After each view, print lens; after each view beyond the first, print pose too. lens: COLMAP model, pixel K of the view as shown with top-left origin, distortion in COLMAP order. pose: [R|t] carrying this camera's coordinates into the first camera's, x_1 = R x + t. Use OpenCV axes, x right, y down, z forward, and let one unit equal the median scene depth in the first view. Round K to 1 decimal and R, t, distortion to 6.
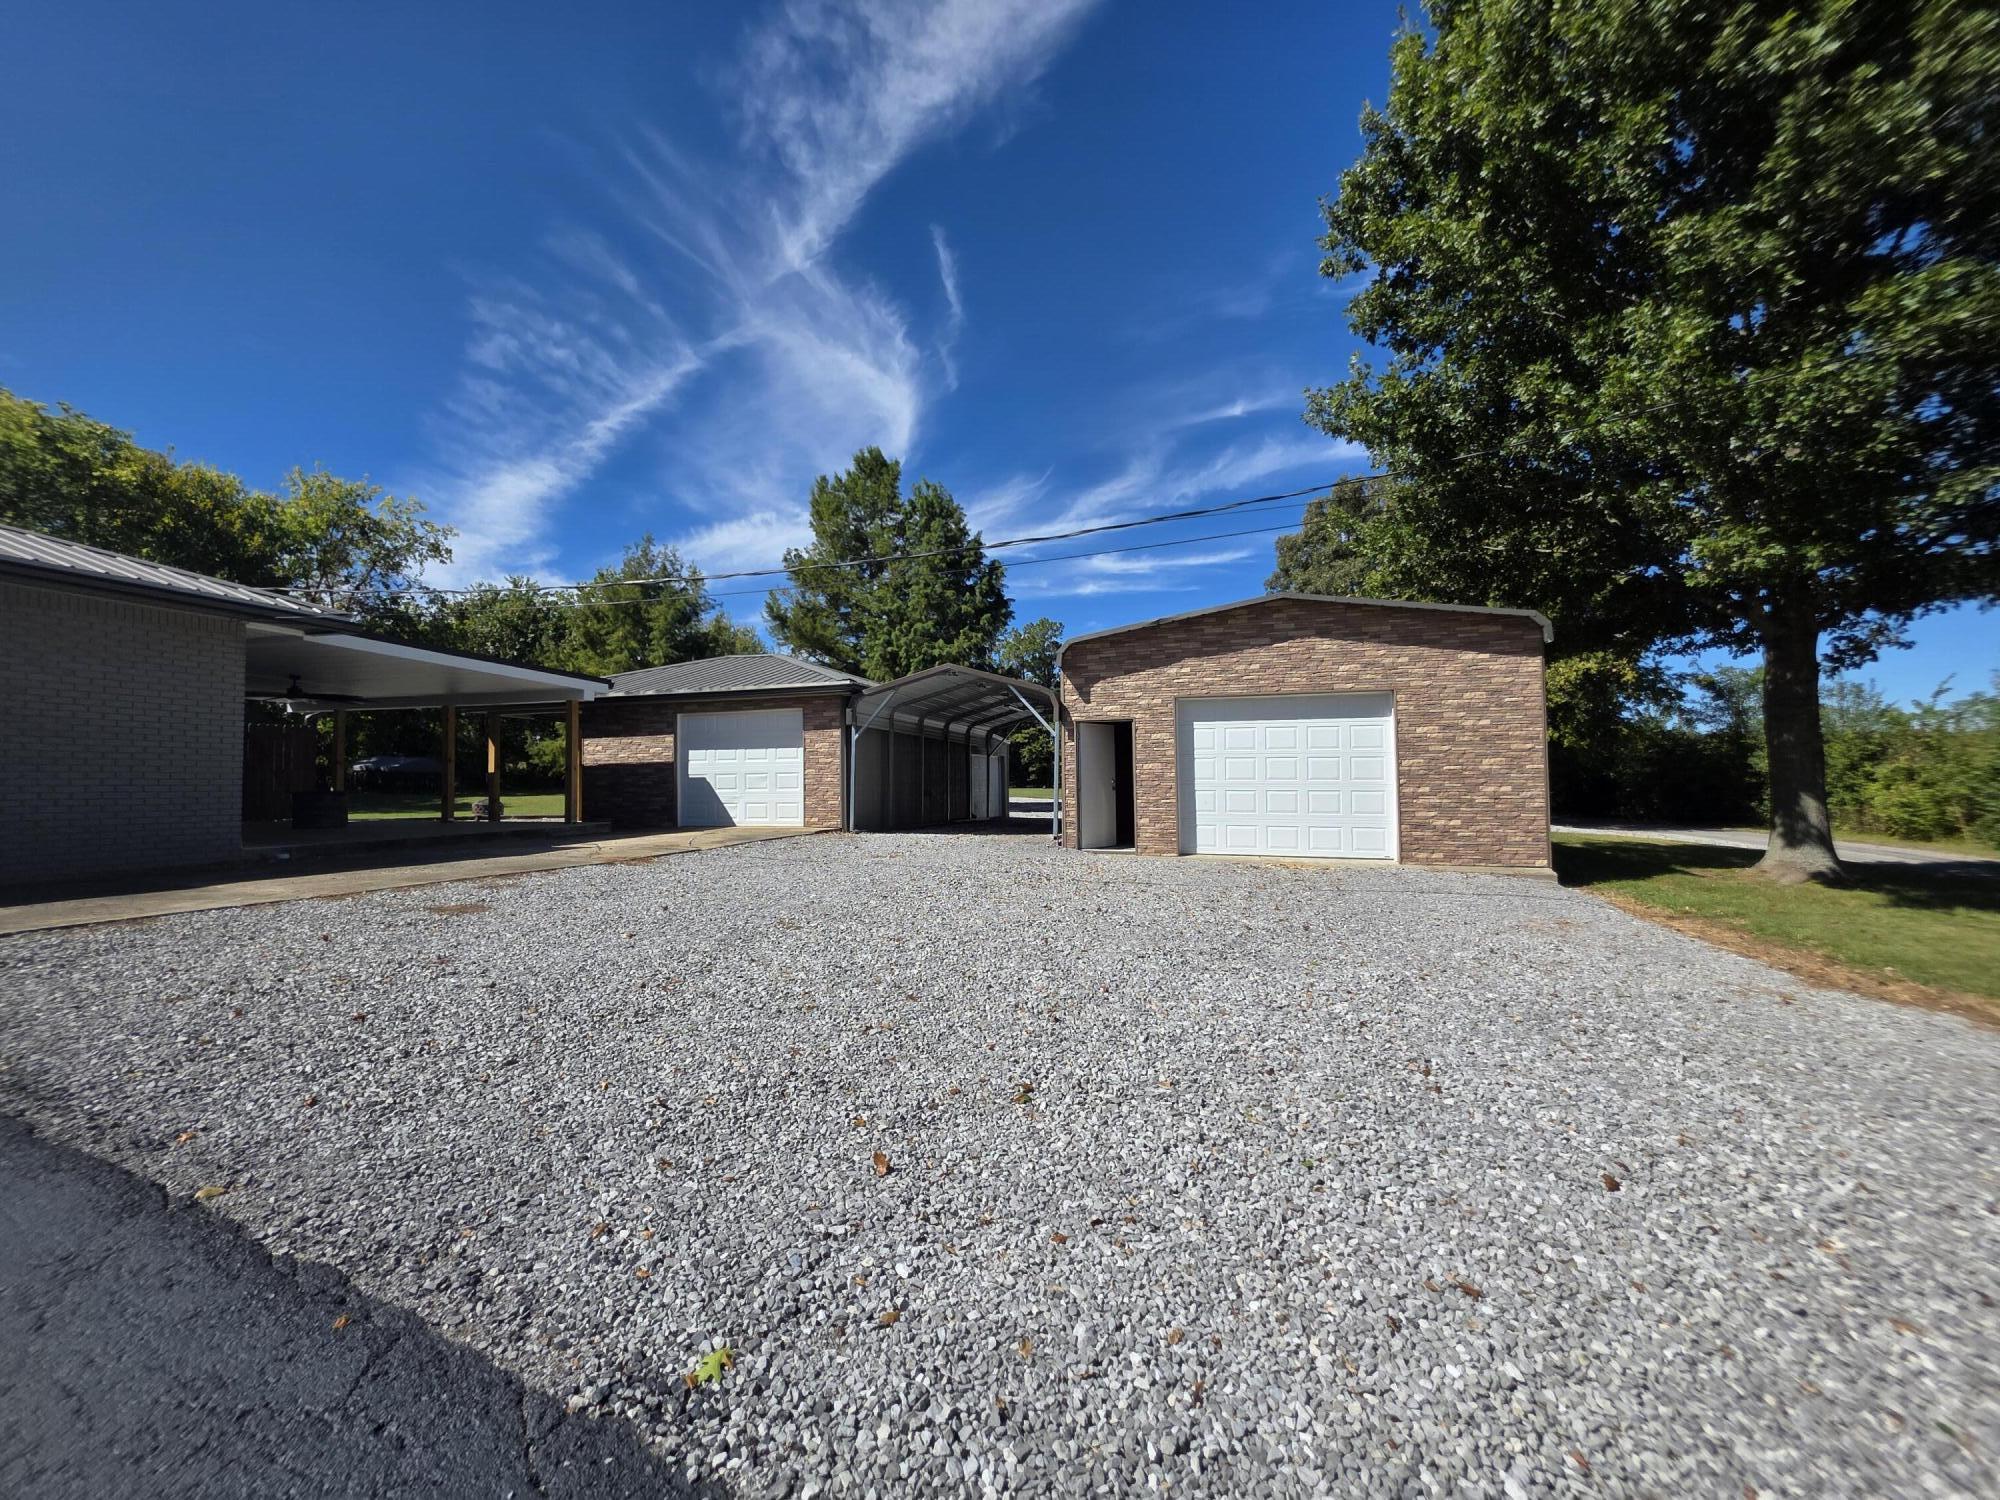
lens RADIAL K [[797.1, 0, 1002.5], [0, 797.1, 754.8], [0, 0, 1]] dist [-0.002901, -0.000509]
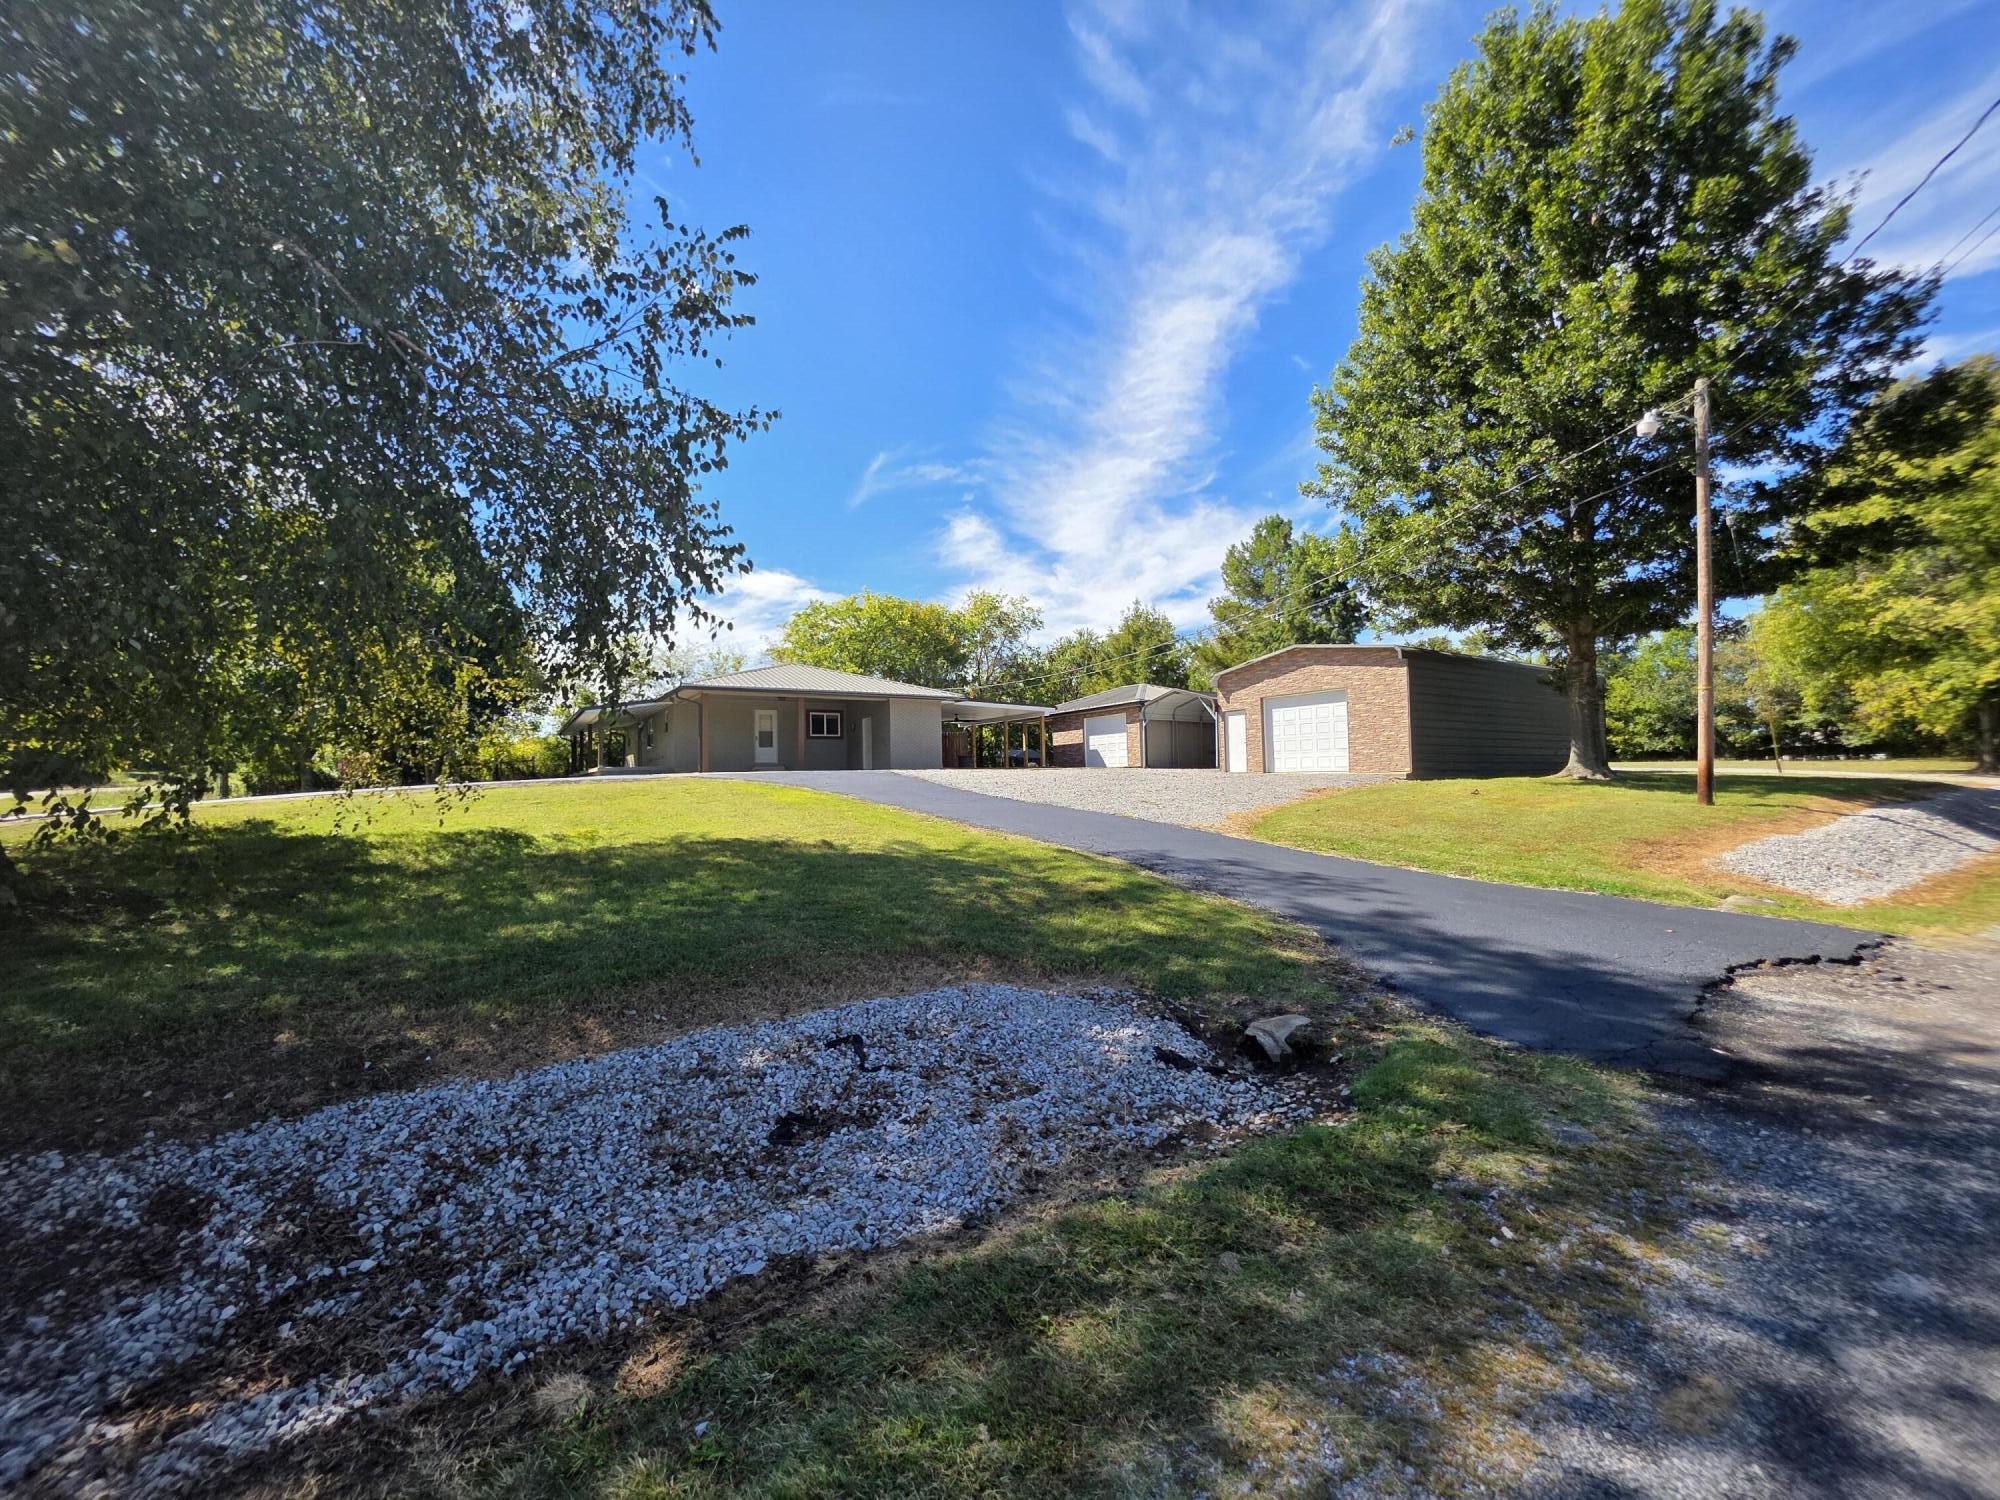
lens RADIAL K [[797.1, 0, 1002.5], [0, 797.1, 754.8], [0, 0, 1]] dist [-0.002901, -0.000509]
pose [[0.758306, -0.029622, -0.651225, 0.914565], [0.035734, 0.999354, -0.003848, 0.053819], [0.650918, -0.020353, 0.758875, -0.897886]]
